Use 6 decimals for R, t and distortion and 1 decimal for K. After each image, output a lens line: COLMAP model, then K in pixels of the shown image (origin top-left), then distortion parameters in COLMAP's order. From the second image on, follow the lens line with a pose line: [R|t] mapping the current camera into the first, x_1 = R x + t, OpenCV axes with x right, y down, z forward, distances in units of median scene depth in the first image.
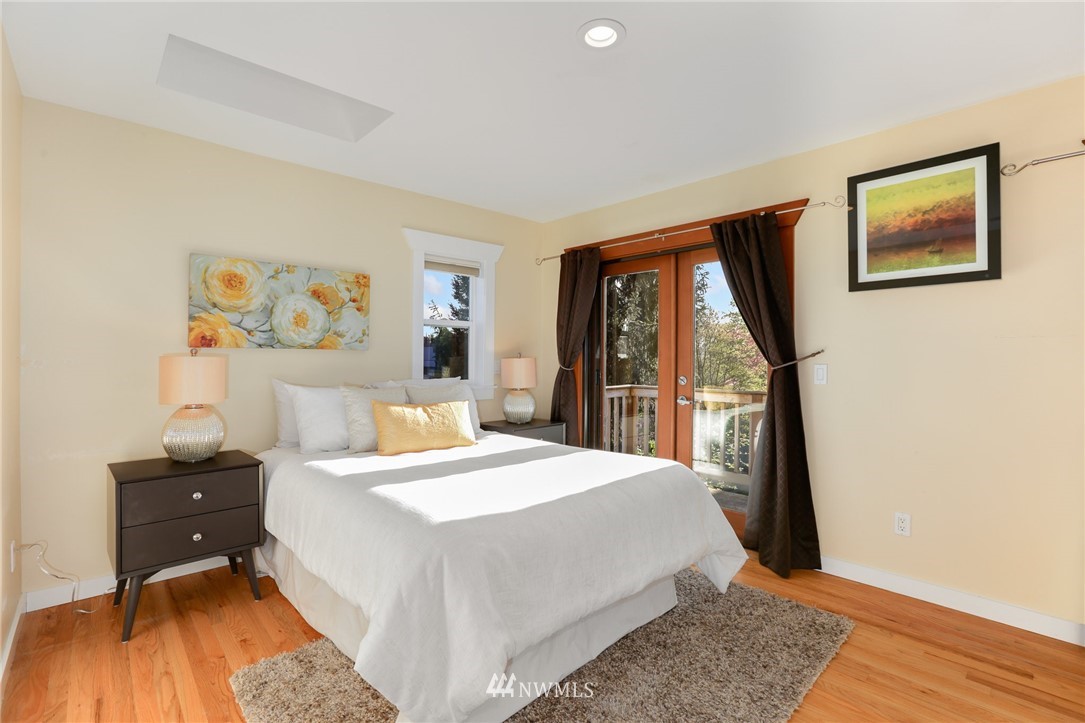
lens RADIAL K [[510.0, 0, 540.5], [0, 510.0, 353.0], [0, 0, 1]] dist [-0.003218, -0.000353]
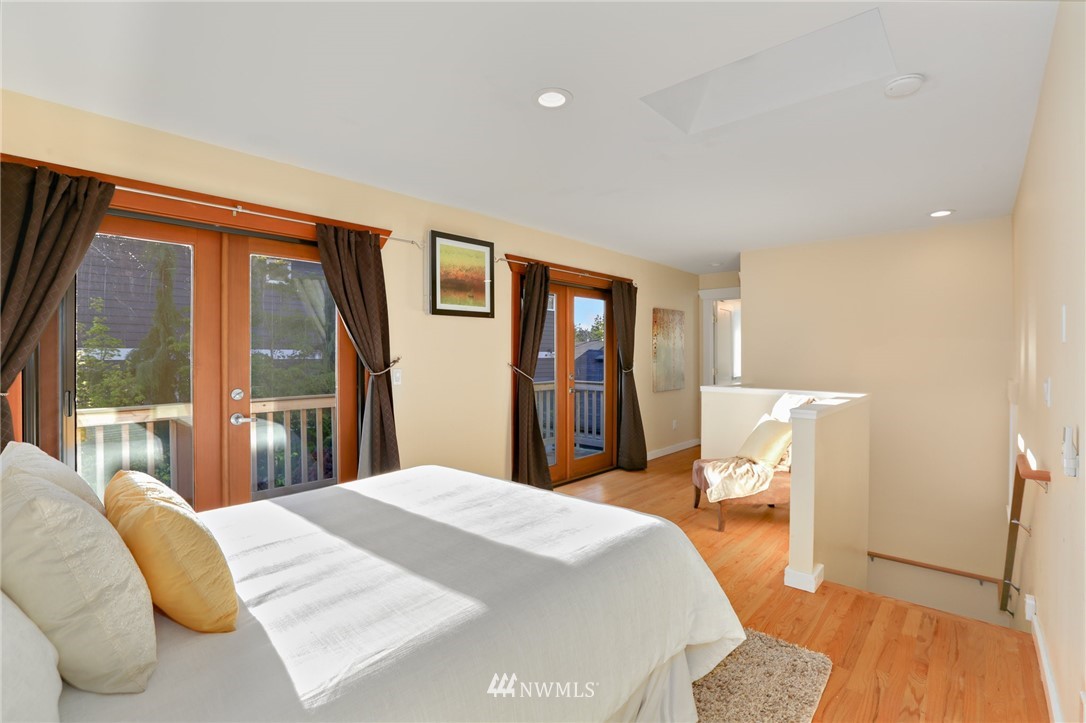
lens RADIAL K [[510.5, 0, 541.1], [0, 510.5, 363.1], [0, 0, 1]] dist [-0.003218, -0.000353]
pose [[-0.081751, -0.008255, 0.996619, -0.794488], [0.009555, 0.999913, 0.009066, -0.000520], [-0.996607, 0.010264, -0.081665, 0.845470]]
